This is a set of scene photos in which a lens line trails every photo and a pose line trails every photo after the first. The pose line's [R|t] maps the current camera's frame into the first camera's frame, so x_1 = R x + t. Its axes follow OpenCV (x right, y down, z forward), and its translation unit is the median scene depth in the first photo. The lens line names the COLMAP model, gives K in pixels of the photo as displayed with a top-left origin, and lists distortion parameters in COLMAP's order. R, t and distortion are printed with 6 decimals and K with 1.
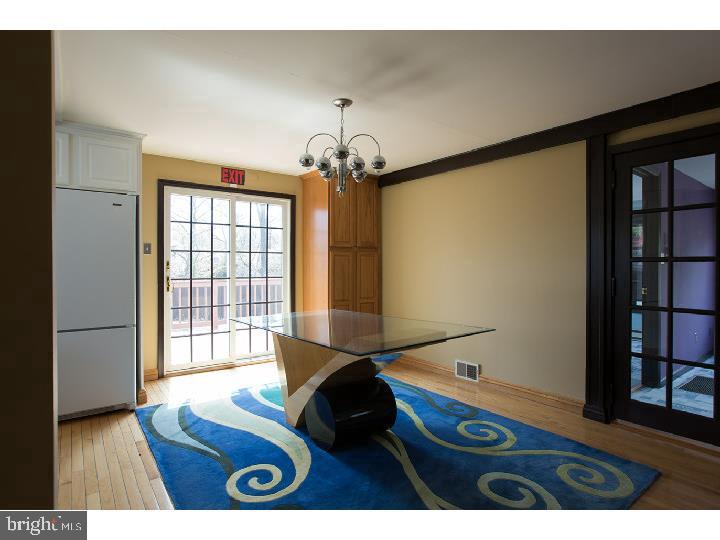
lens RADIAL K [[375.6, 0, 359.1], [0, 375.6, 268.2], [0, 0, 1]] dist [-0.012551, 0.002413]
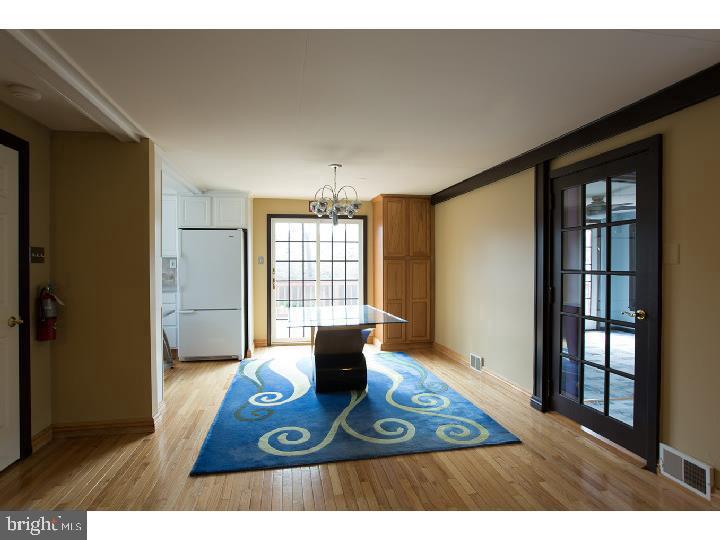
lens RADIAL K [[375.6, 0, 360.4], [0, 375.6, 270.6], [0, 0, 1]] dist [-0.012551, 0.002413]
pose [[0.899173, 0.004612, -0.437569, 0.566109], [-0.000925, 0.999962, 0.008638, -0.028938], [0.437592, -0.007362, 0.899144, -0.243987]]
